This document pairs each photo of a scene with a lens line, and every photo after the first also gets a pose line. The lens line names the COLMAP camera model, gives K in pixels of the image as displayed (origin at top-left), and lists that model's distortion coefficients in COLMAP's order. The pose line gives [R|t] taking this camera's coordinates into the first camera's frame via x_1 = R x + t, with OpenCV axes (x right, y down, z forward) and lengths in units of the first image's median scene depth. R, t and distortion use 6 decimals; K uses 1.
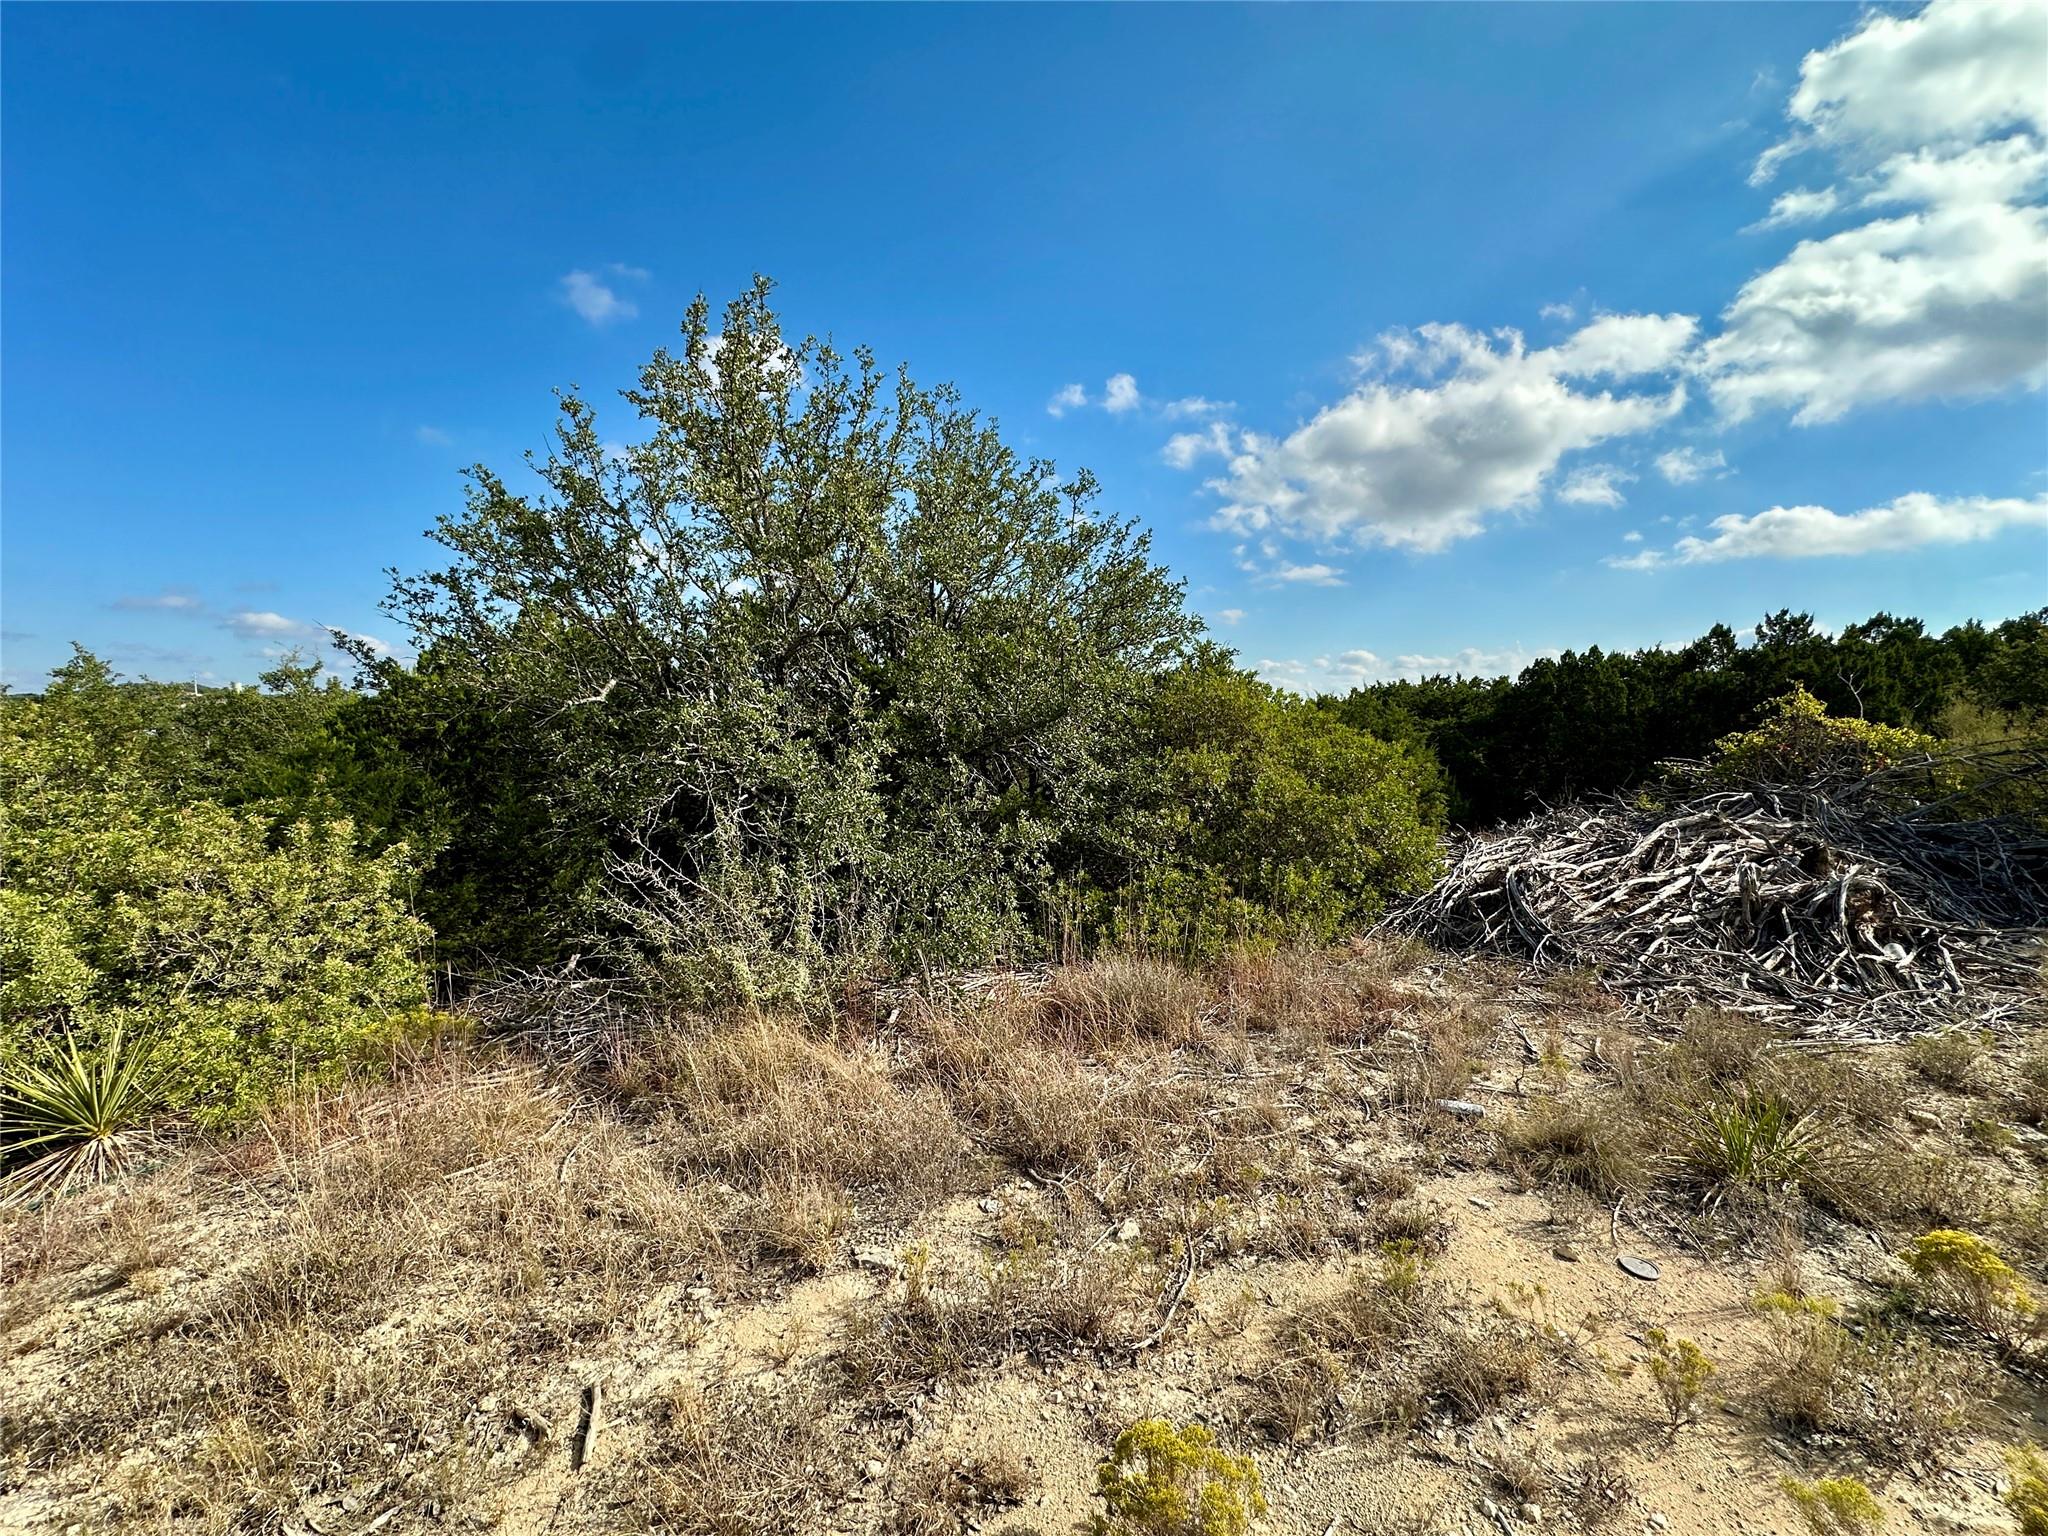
lens RADIAL K [[800.5, 0, 1073.1], [0, 800.5, 785.8], [0, 0, 1]] dist [-0.013129, 0.000904]
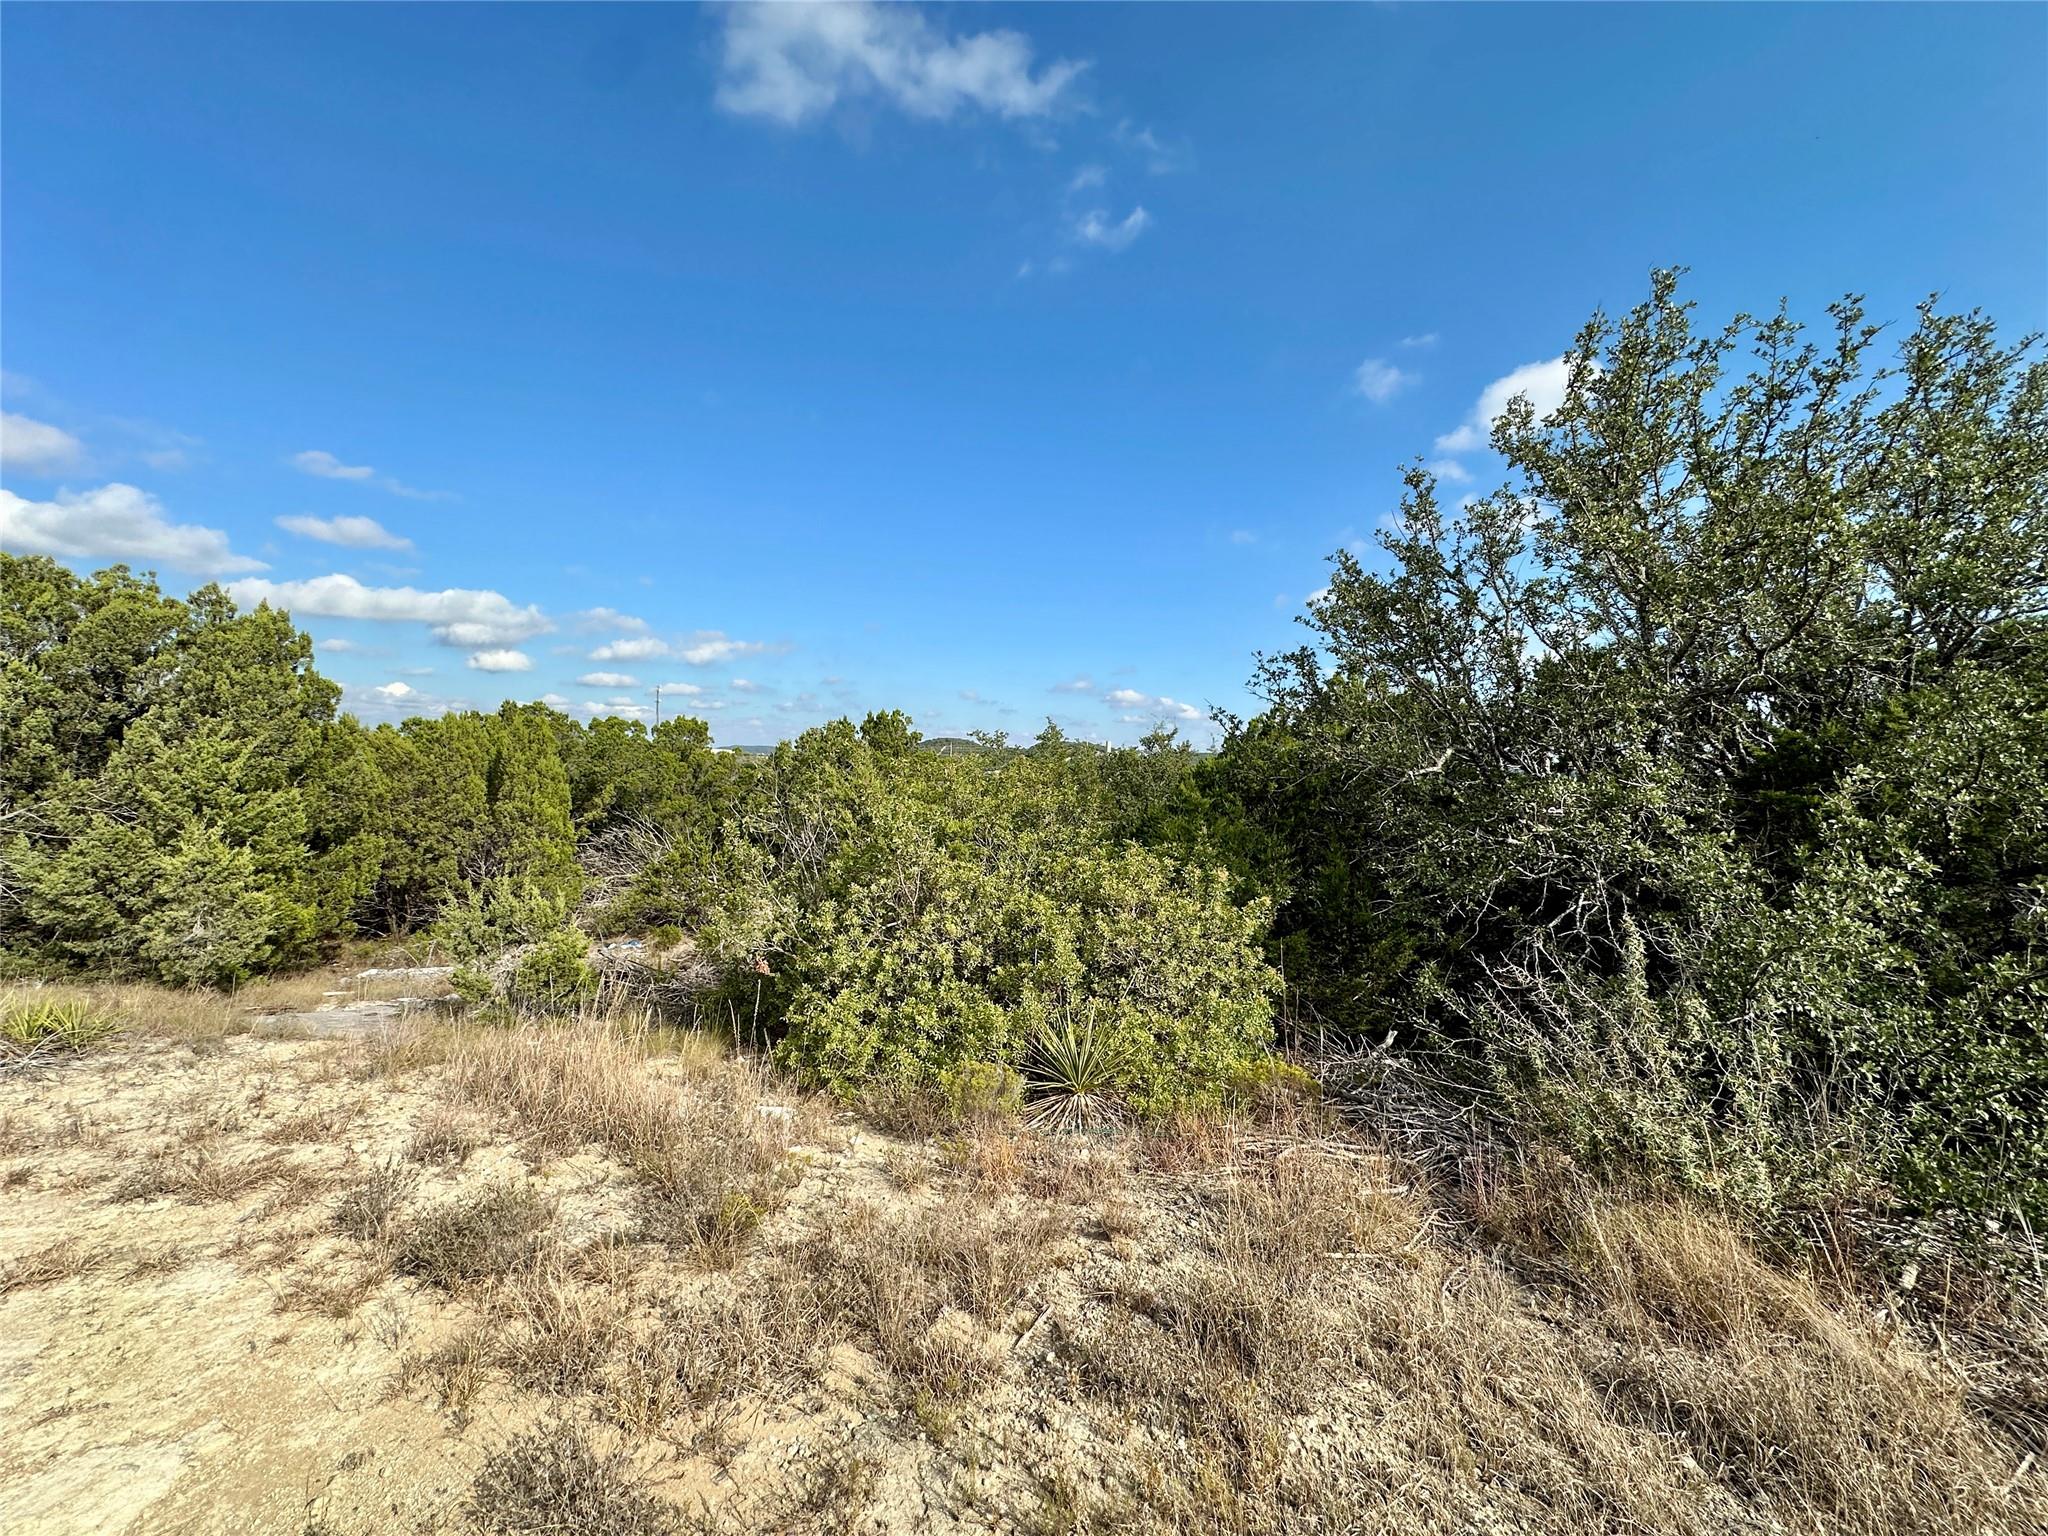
lens RADIAL K [[800.5, 0, 1040.9], [0, 800.5, 789.7], [0, 0, 1]] dist [-0.013129, 0.000904]
pose [[0.649873, 0.046350, -0.758628, -0.186697], [-0.092039, 0.995592, -0.018016, -0.025359], [0.754450, 0.081532, 0.651274, 0.015848]]
